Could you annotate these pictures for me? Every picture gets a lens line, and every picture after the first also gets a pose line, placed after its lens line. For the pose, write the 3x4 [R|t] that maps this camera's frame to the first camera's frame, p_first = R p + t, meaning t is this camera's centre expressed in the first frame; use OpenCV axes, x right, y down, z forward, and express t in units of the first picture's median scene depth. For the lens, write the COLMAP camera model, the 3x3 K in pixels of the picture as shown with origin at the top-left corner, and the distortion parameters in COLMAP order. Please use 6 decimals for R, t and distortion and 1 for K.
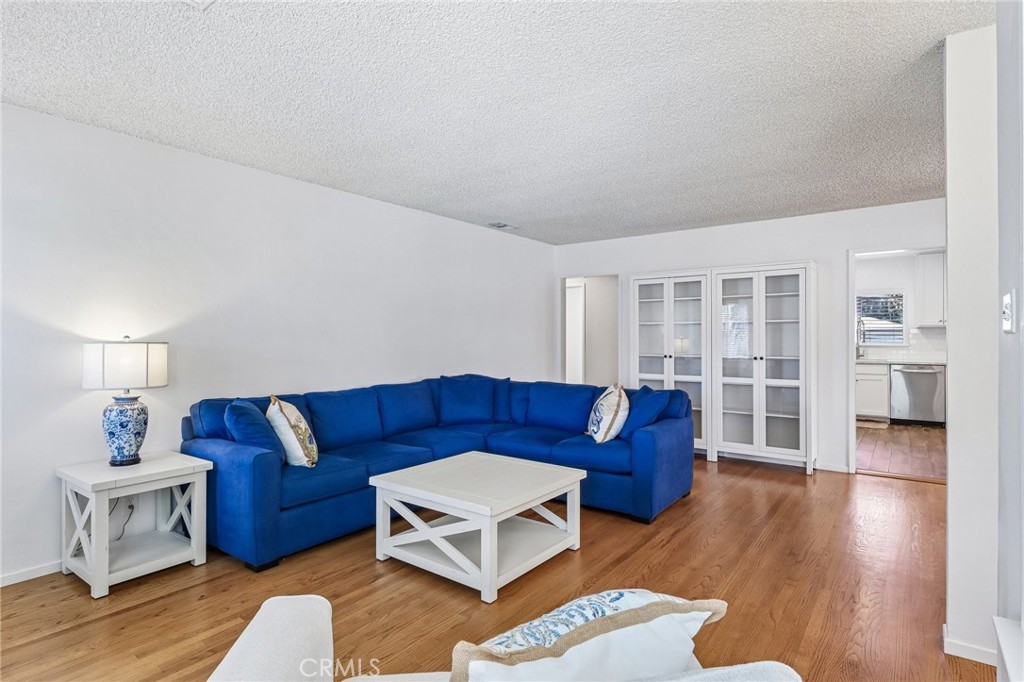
lens RADIAL K [[533.8, 0, 517.8], [0, 533.8, 340.4], [0, 0, 1]] dist [-0.005439, -0.001281]
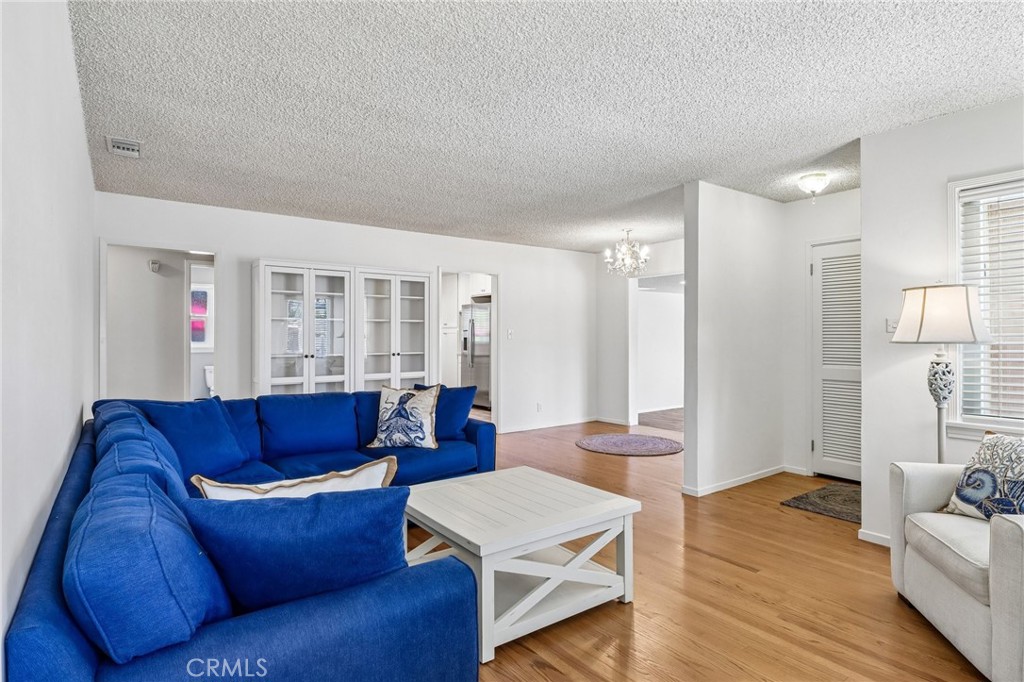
lens RADIAL K [[533.8, 0, 519.2], [0, 533.8, 336.6], [0, 0, 1]] dist [-0.005439, -0.001281]
pose [[0.261264, 0.000916, 0.965267, -0.525051], [0.001952, 0.999997, -0.001477, -0.001017], [-0.965266, 0.002270, 0.261261, 0.451018]]
